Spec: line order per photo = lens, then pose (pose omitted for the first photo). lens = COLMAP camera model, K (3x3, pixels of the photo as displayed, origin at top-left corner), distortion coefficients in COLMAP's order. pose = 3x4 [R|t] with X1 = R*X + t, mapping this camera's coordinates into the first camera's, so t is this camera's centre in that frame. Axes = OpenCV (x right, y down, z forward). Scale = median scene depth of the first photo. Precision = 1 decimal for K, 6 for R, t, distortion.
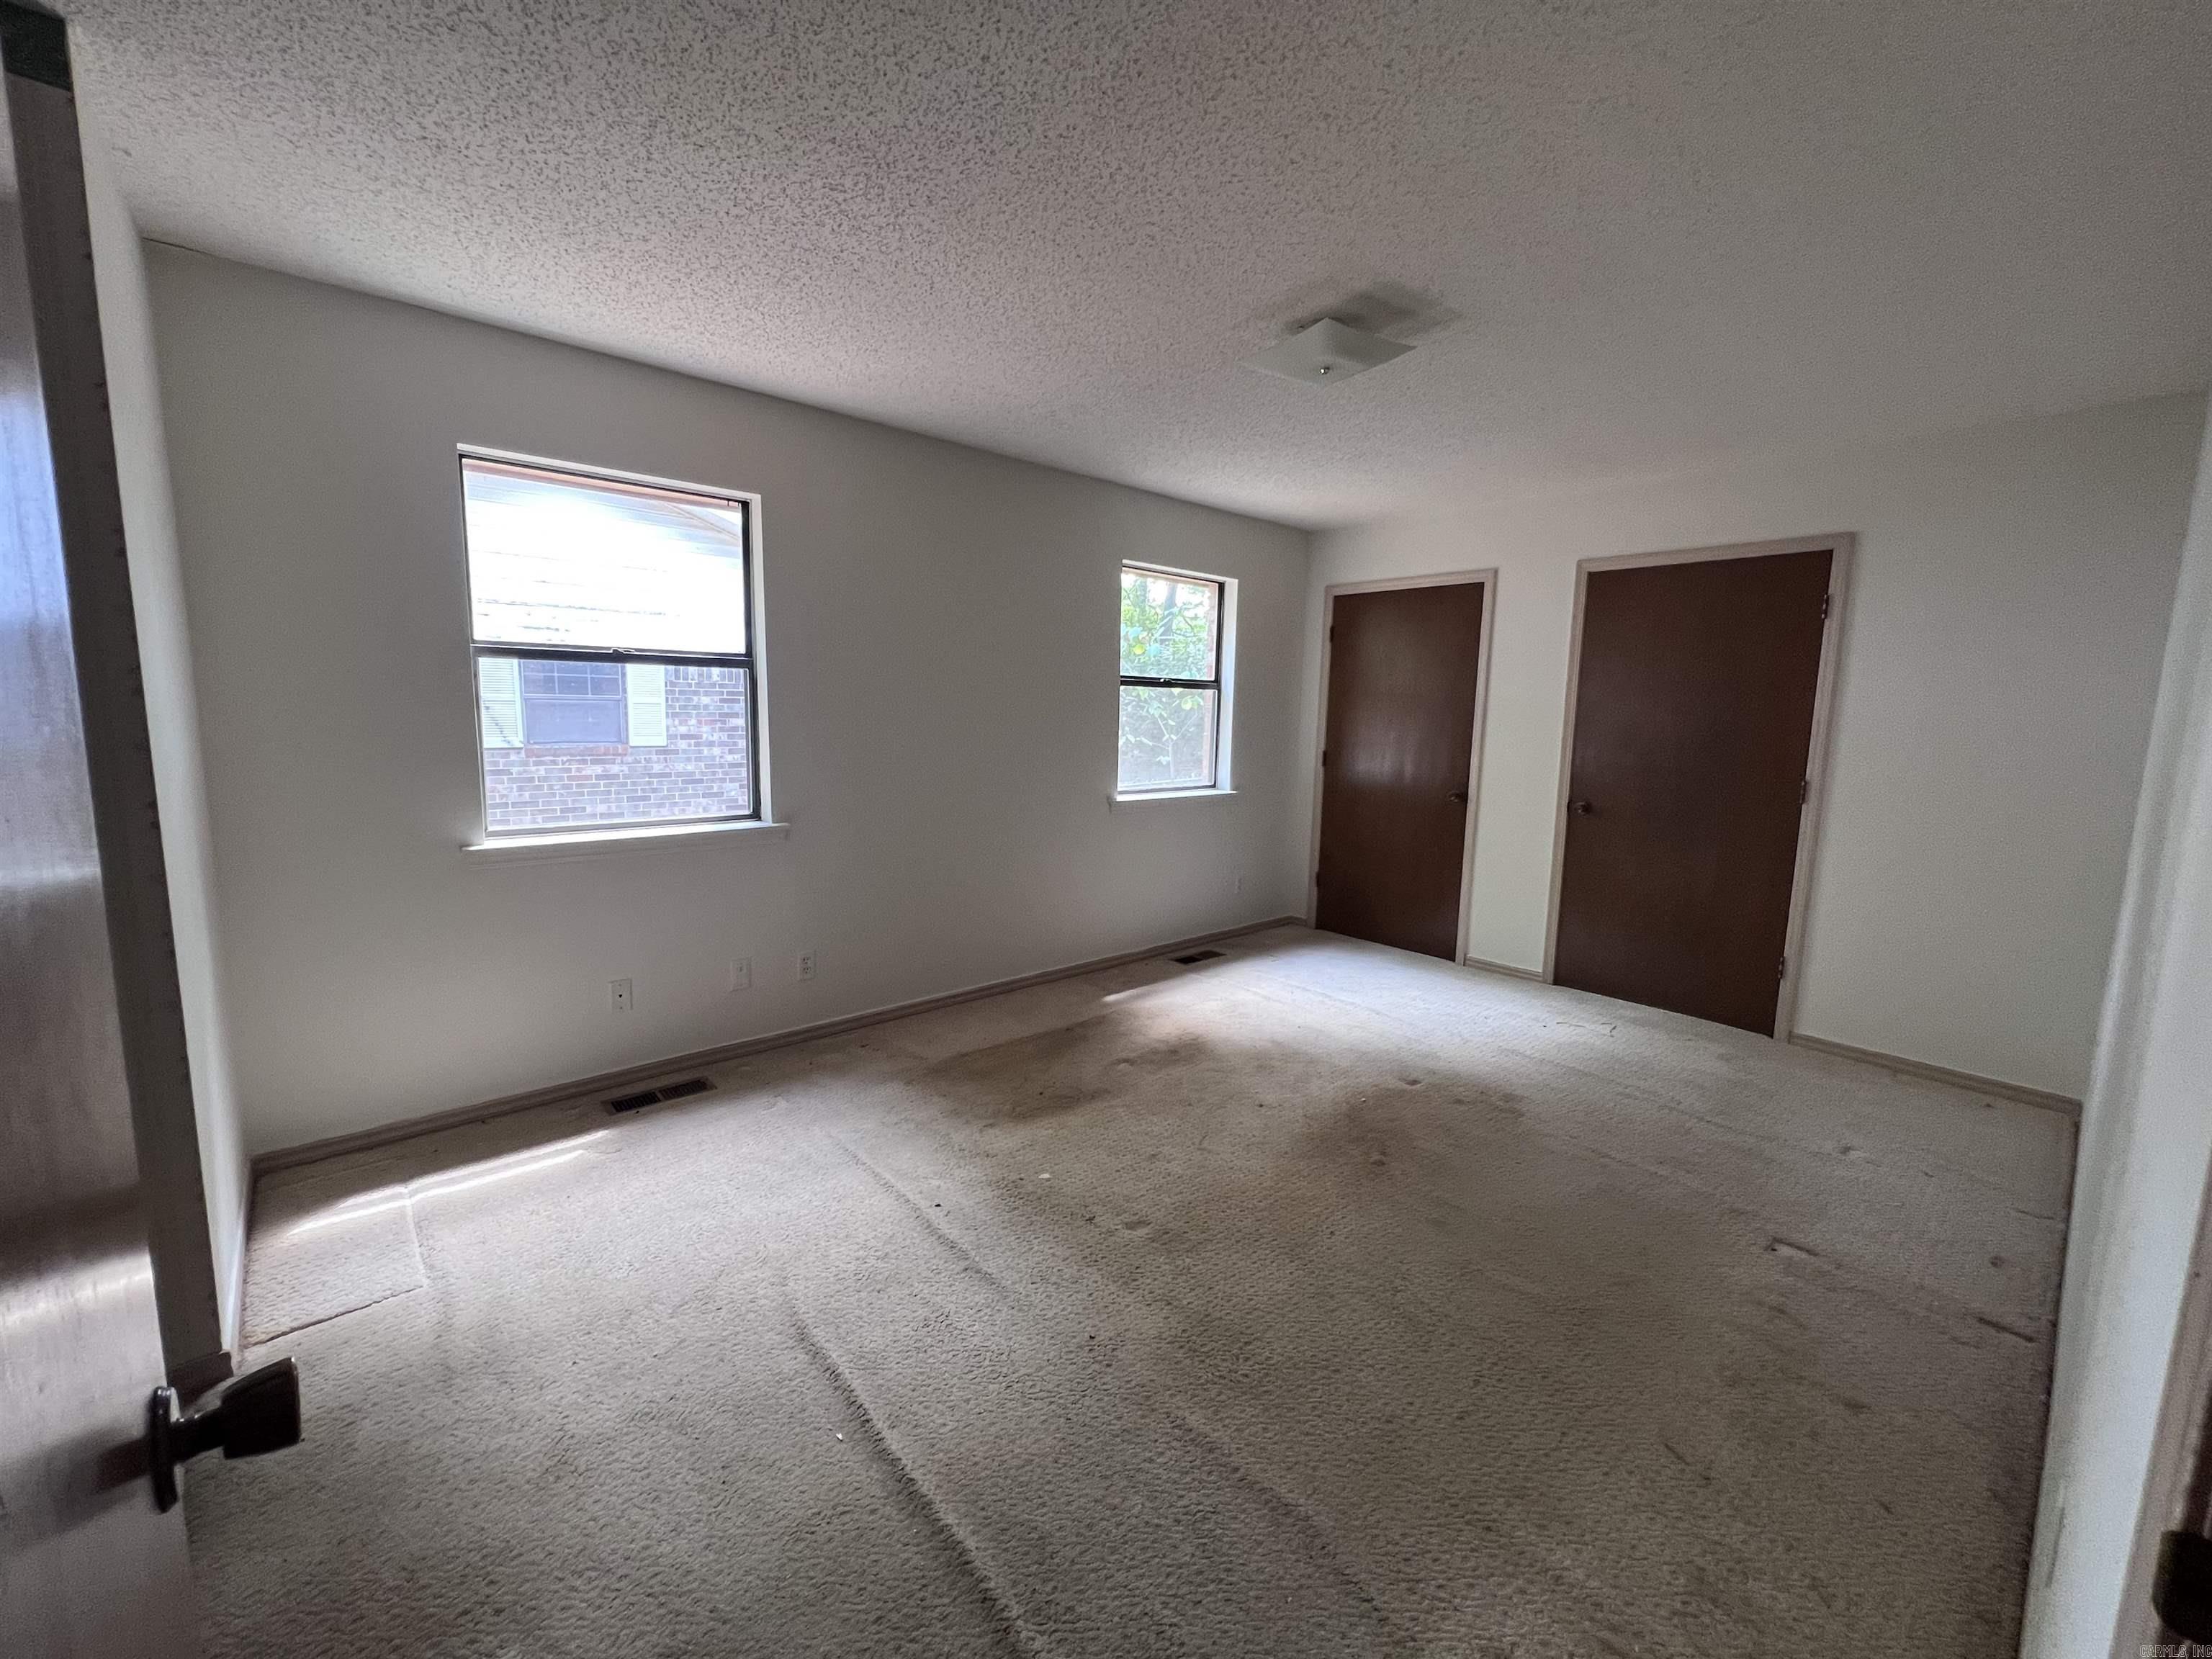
lens RADIAL K [[889.4, 0, 1099.5], [0, 889.4, 828.3], [0, 0, 1]] dist [-0.002778, -0.000040]
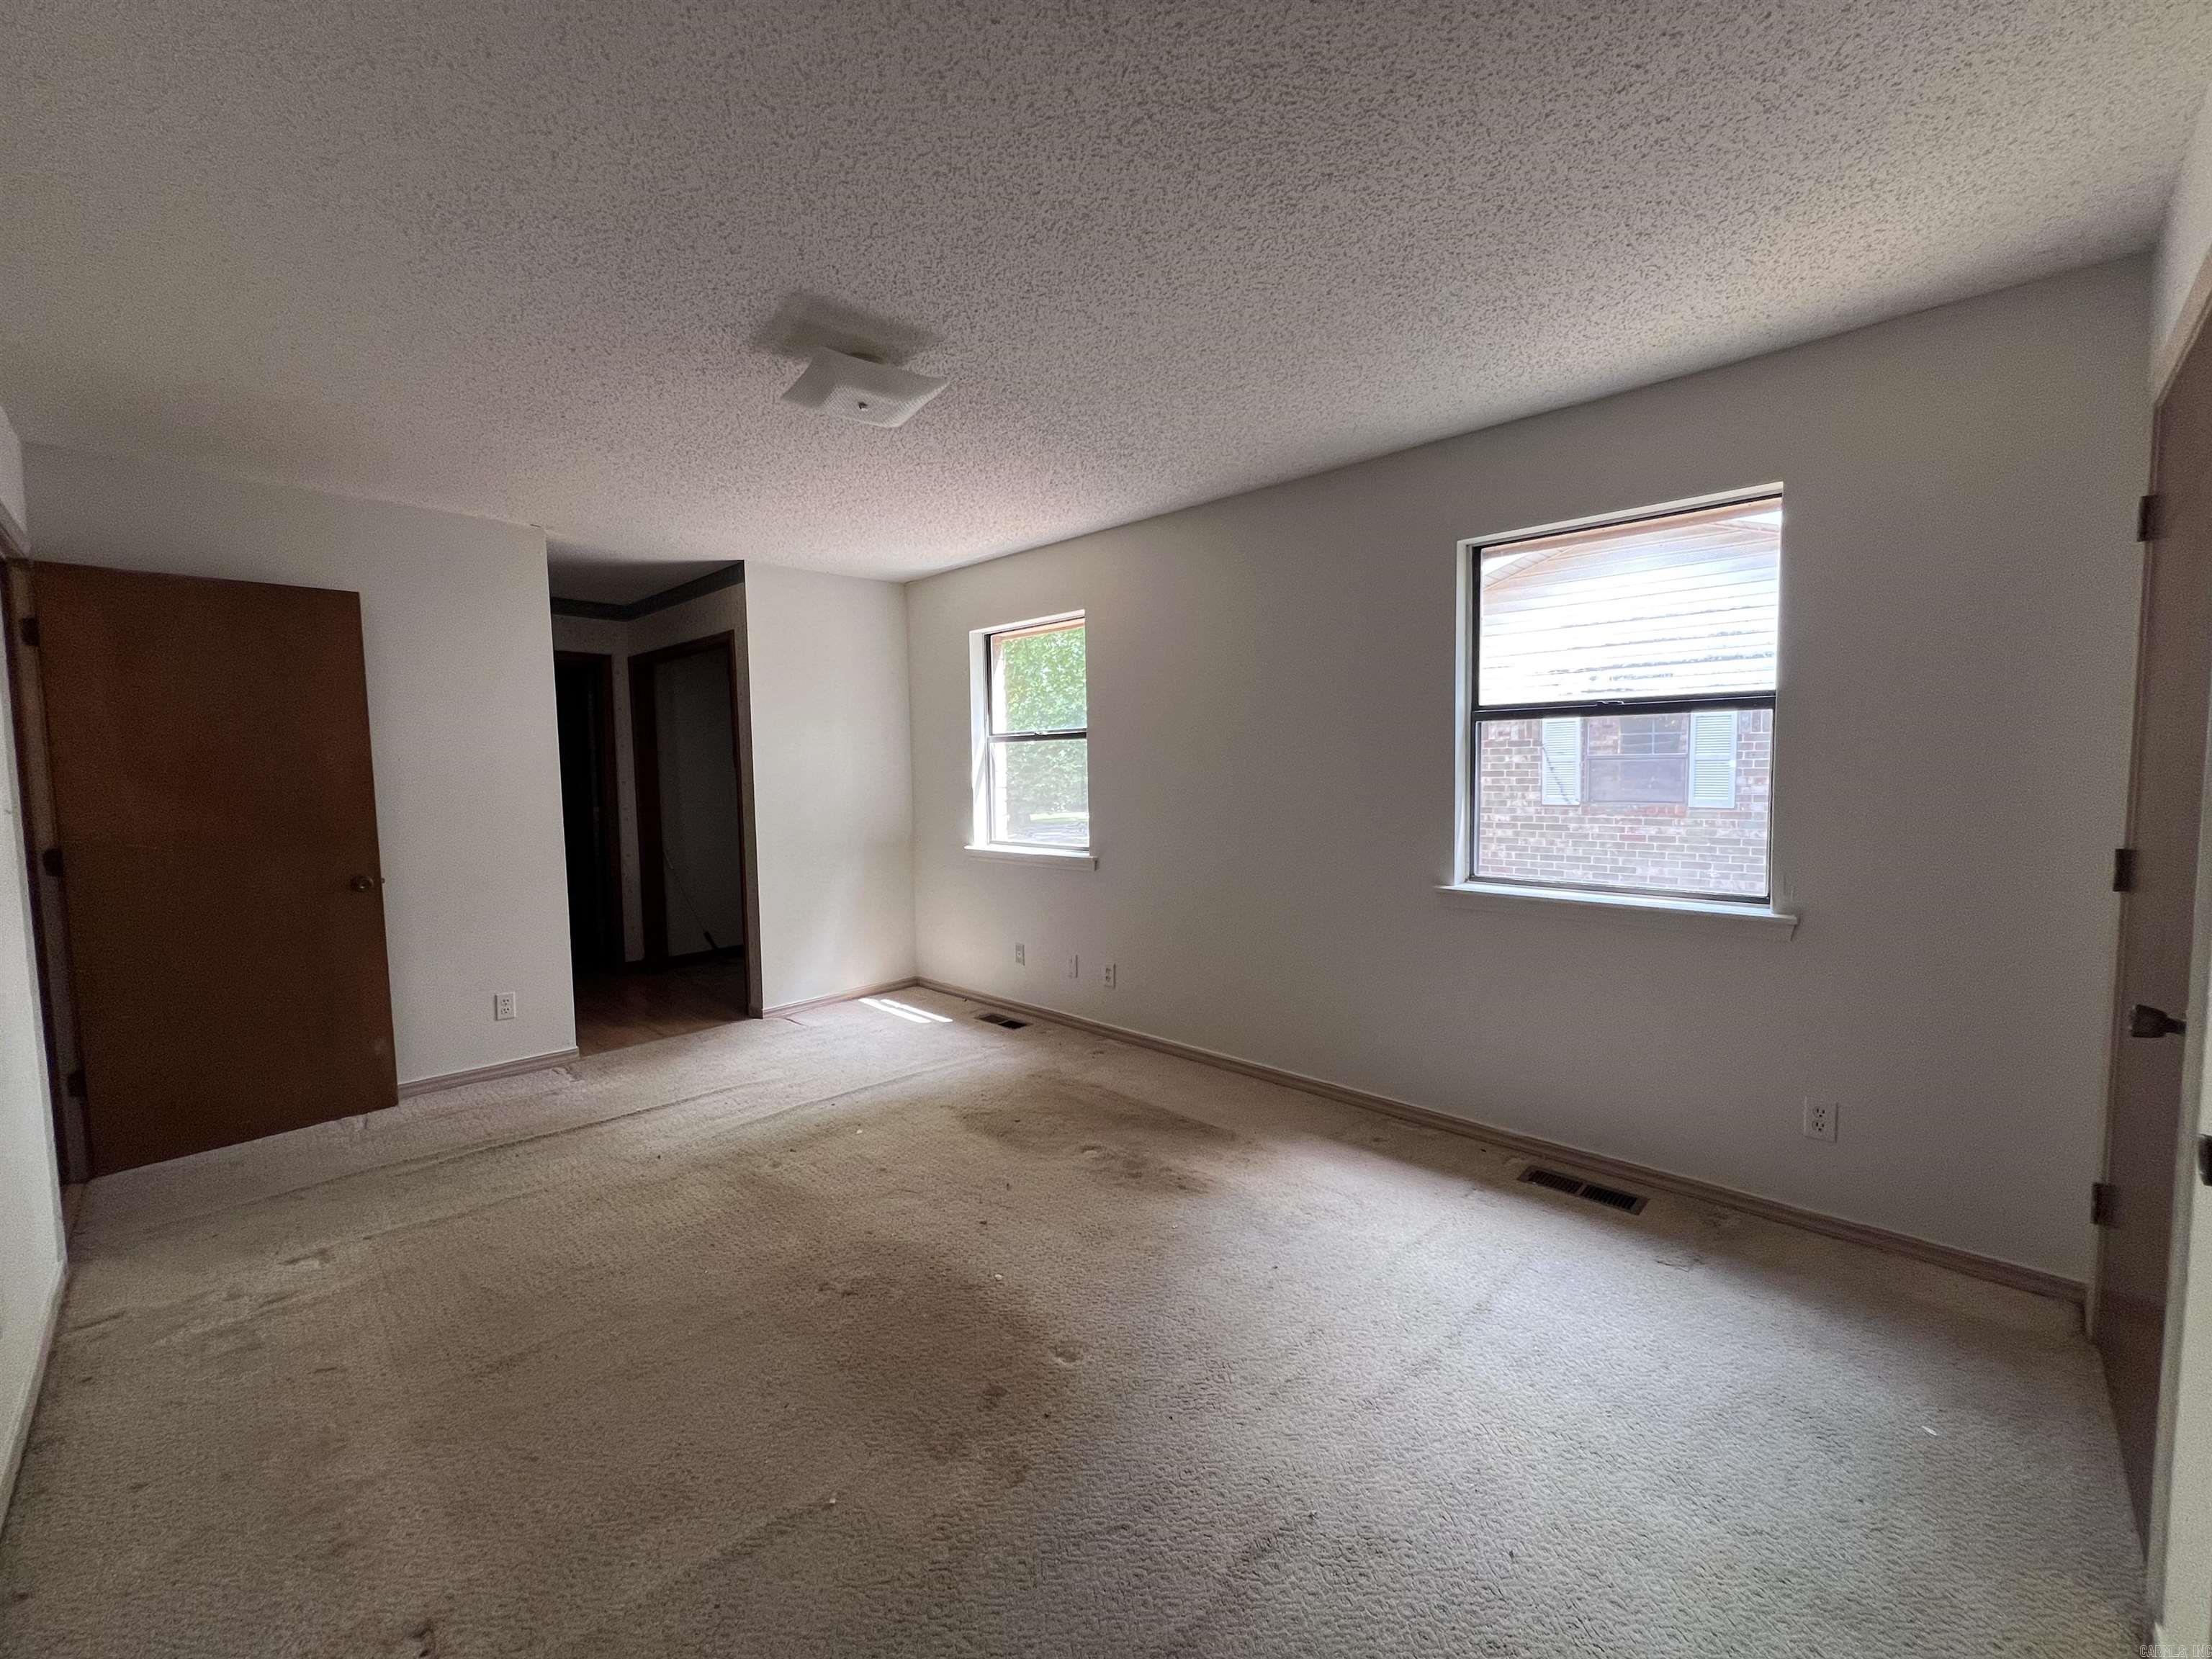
lens RADIAL K [[889.4, 0, 1100.7], [0, 889.4, 833.1], [0, 0, 1]] dist [-0.002778, -0.000040]
pose [[0.067653, 0.051928, -0.996357, 0.364483], [-0.115124, 0.992380, 0.043904, -0.038931], [0.991045, 0.111735, 0.073115, 0.360361]]
